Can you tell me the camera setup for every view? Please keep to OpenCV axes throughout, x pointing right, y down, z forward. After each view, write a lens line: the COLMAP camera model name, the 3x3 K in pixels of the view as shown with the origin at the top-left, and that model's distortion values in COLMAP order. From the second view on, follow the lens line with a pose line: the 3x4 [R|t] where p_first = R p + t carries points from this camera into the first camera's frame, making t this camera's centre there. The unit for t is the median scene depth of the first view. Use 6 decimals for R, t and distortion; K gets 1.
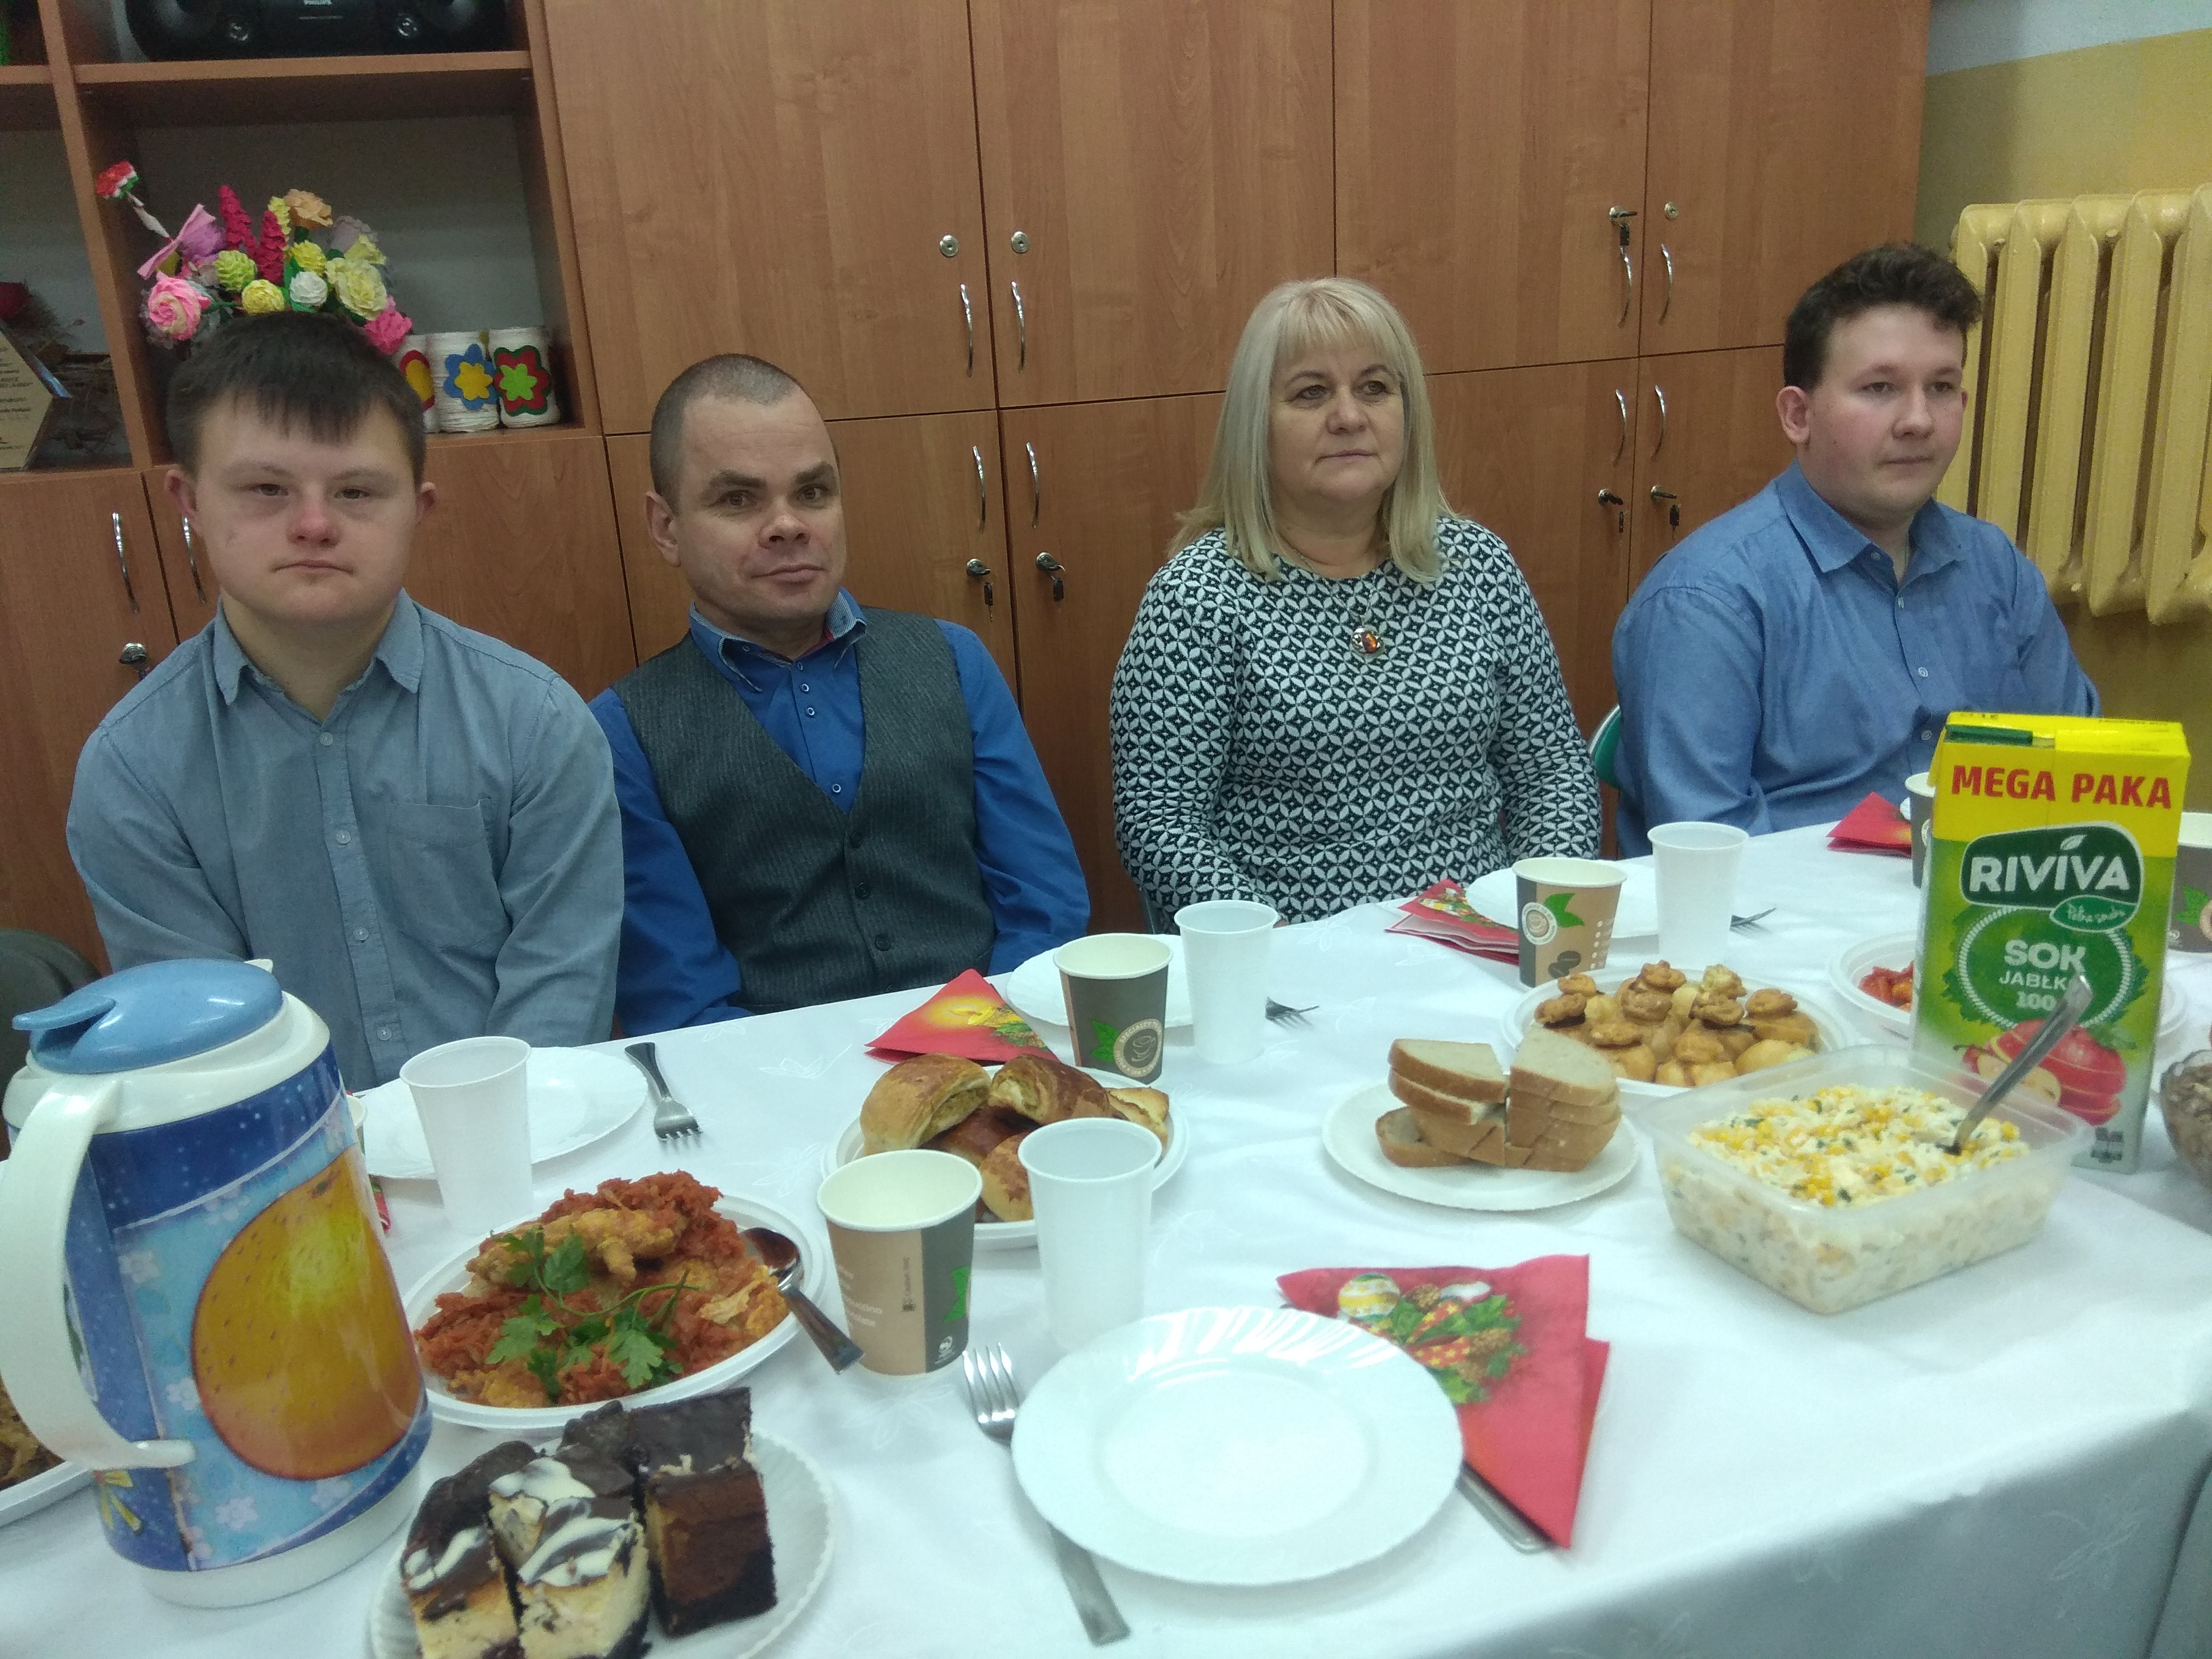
lens RADIAL K [[1657.1, 0, 1106.0], [0, 1657.1, 829.5], [0, 0, 1]] dist [0.076359, -0.136304]
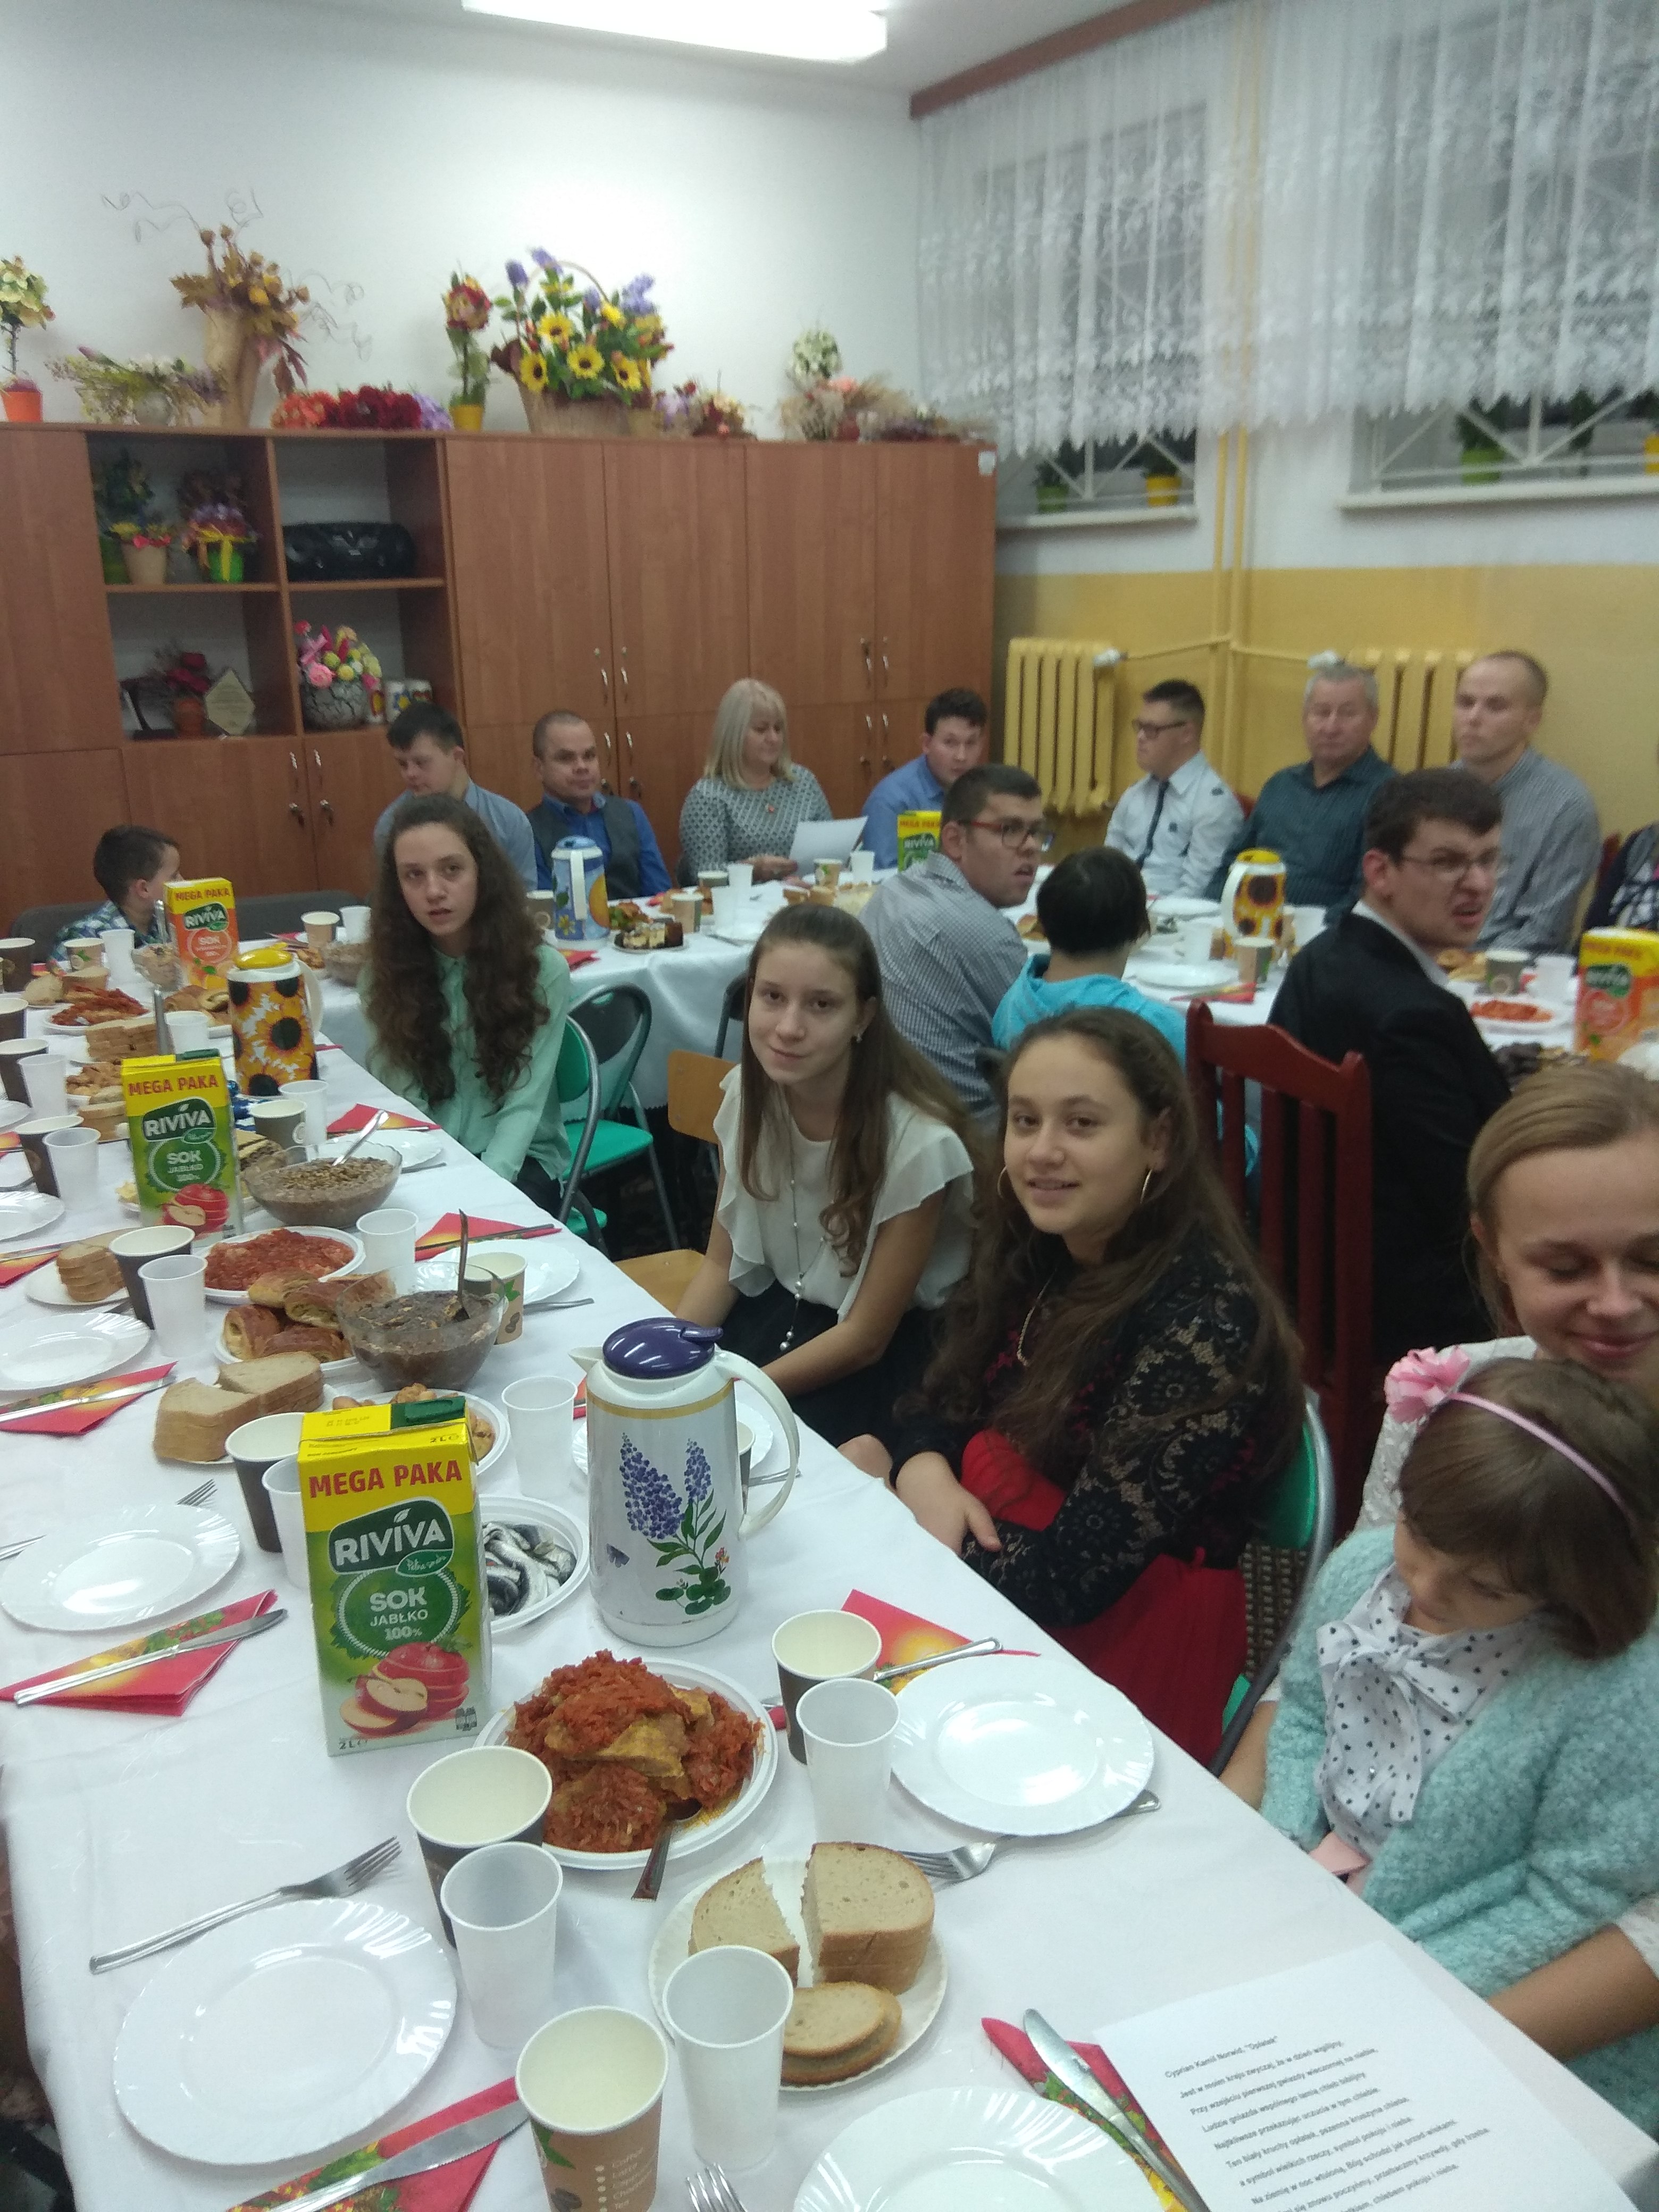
lens RADIAL K [[1713.9, 0, 804.5], [0, 1713.9, 1113.3], [0, 0, 1]] dist [0.122346, -0.232730]
pose [[0.980983, -0.016122, 0.193425, -0.369096], [0.013495, 0.999798, 0.014891, 0.369262], [-0.193626, -0.011997, 0.981002, -1.960757]]
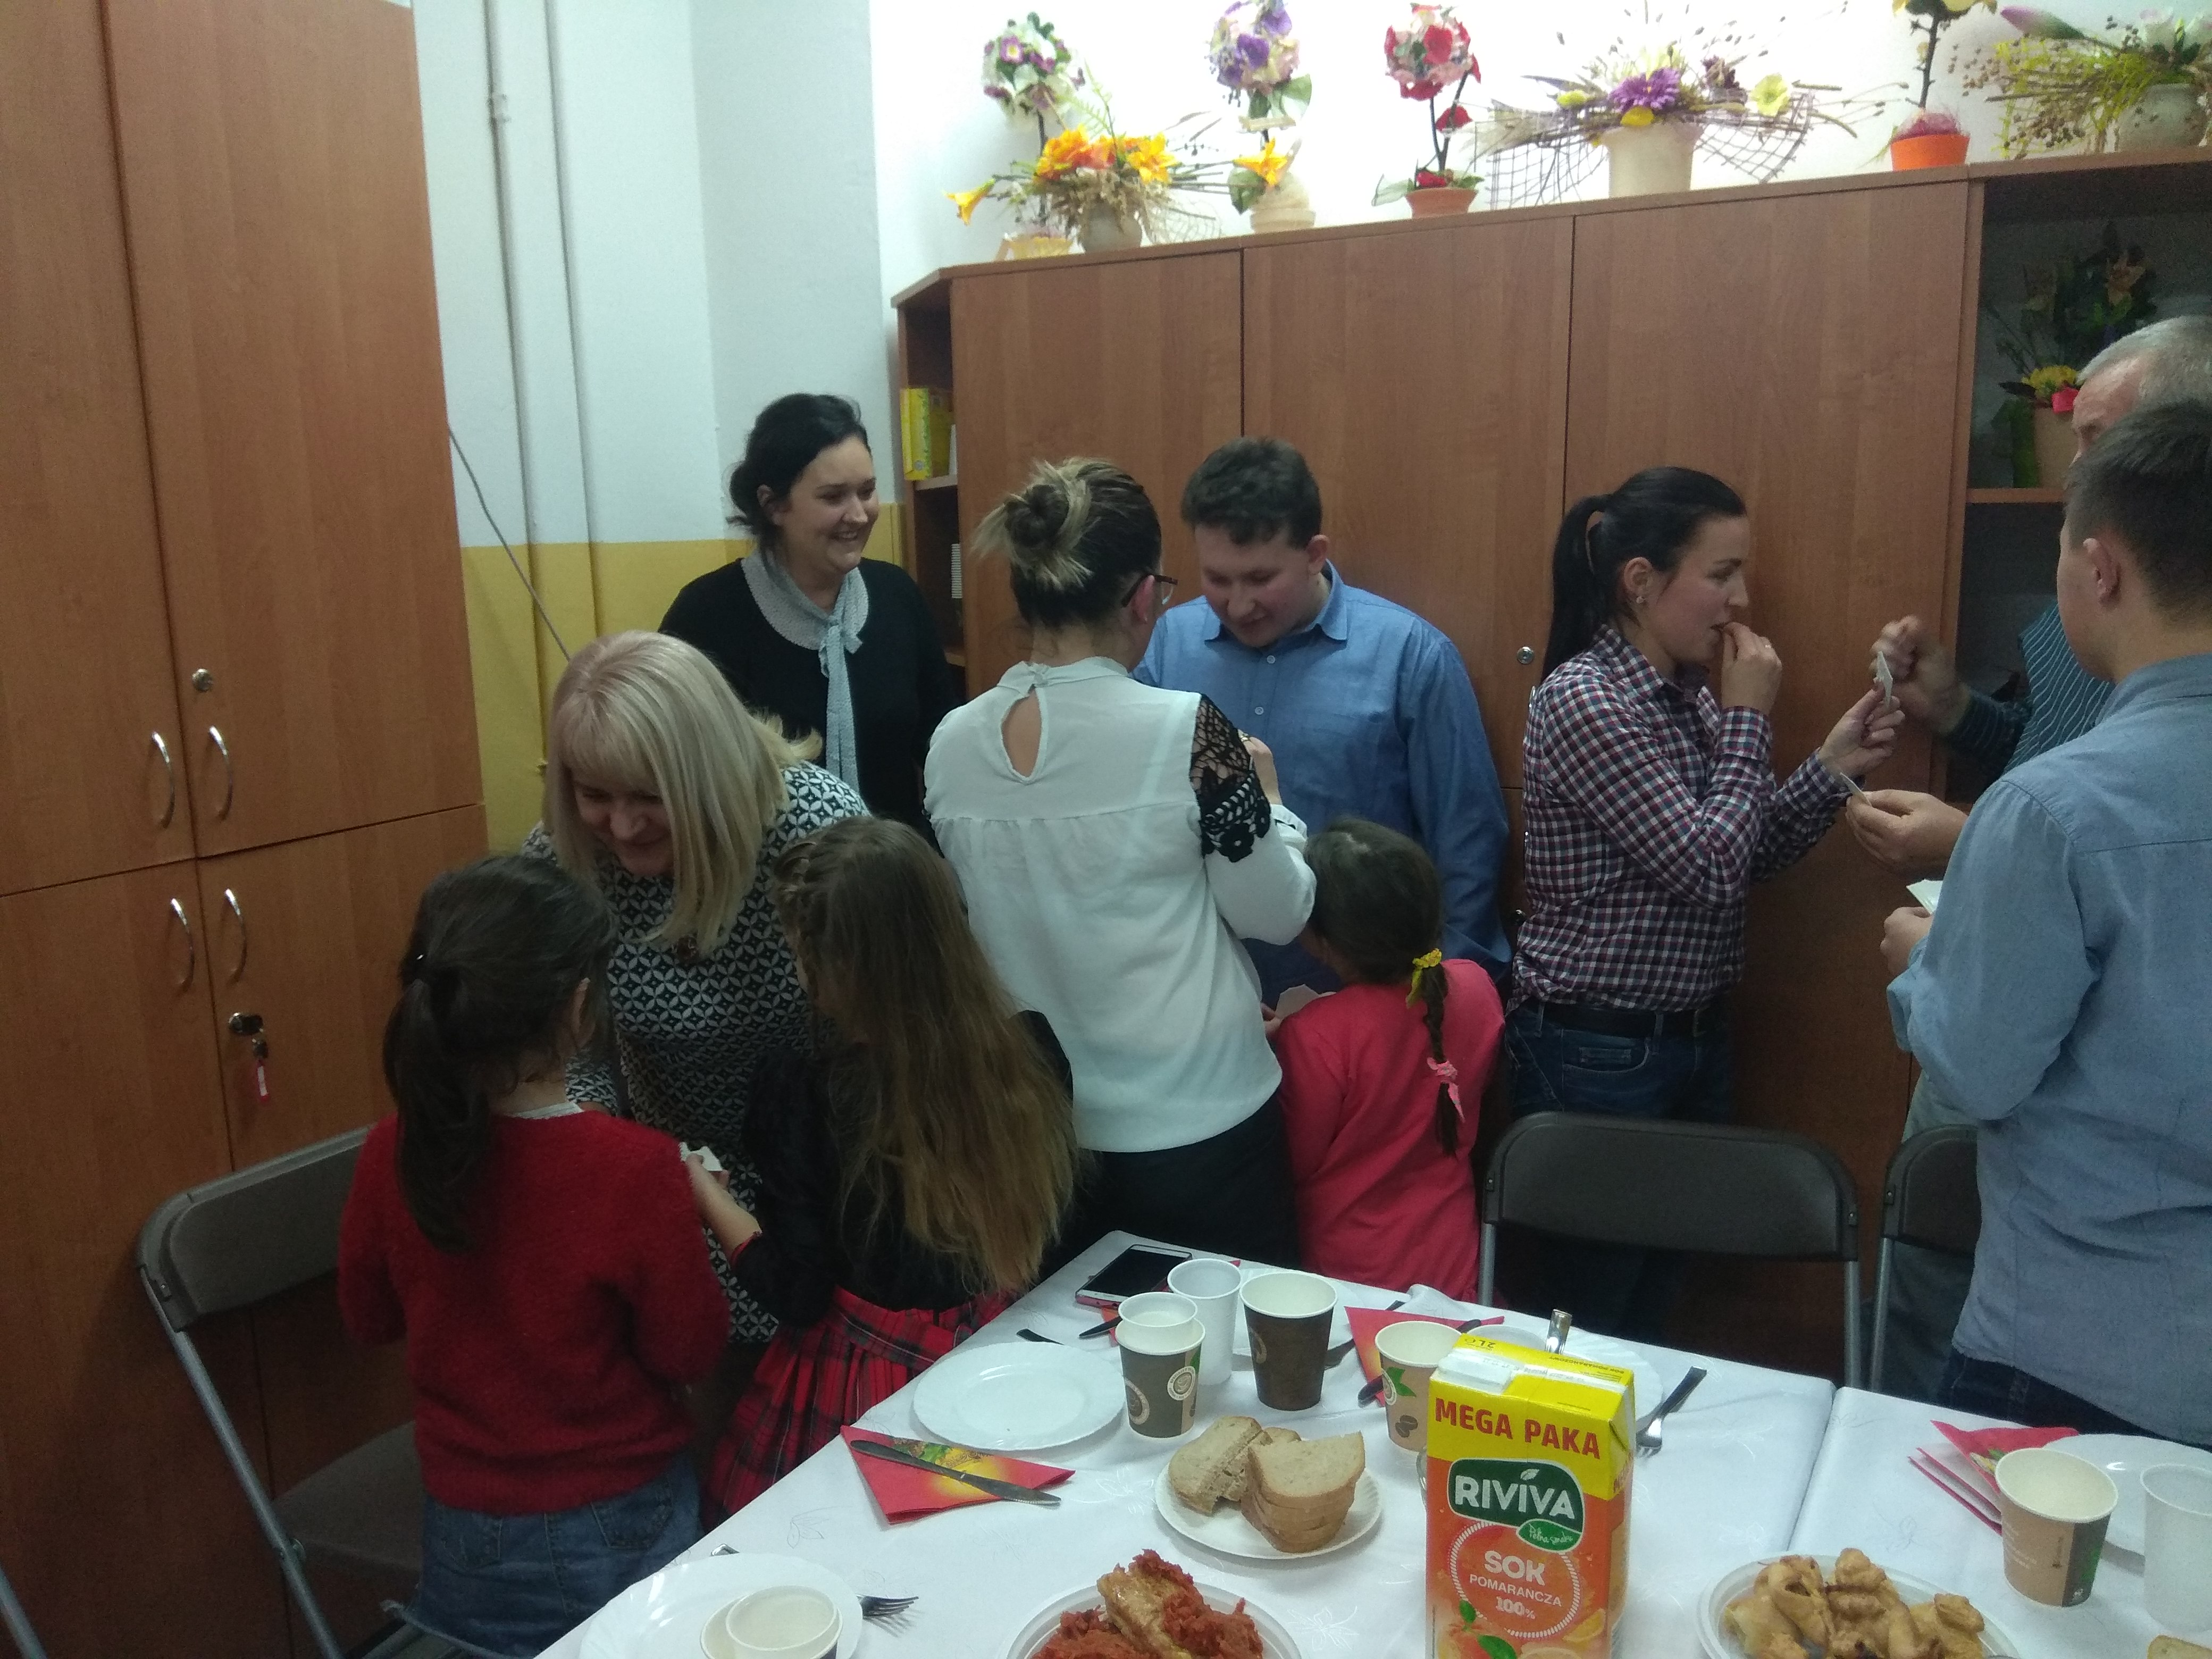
lens RADIAL K [[1714.9, 0, 1109.1], [0, 1714.9, 855.3], [0, 0, 1]] dist [0.101405, -0.179270]
pose [[0.679203, 0.182864, -0.710805, -0.349238], [-0.224606, 0.973788, 0.035899, -0.057255], [0.698738, 0.135269, 0.702472, -0.428830]]
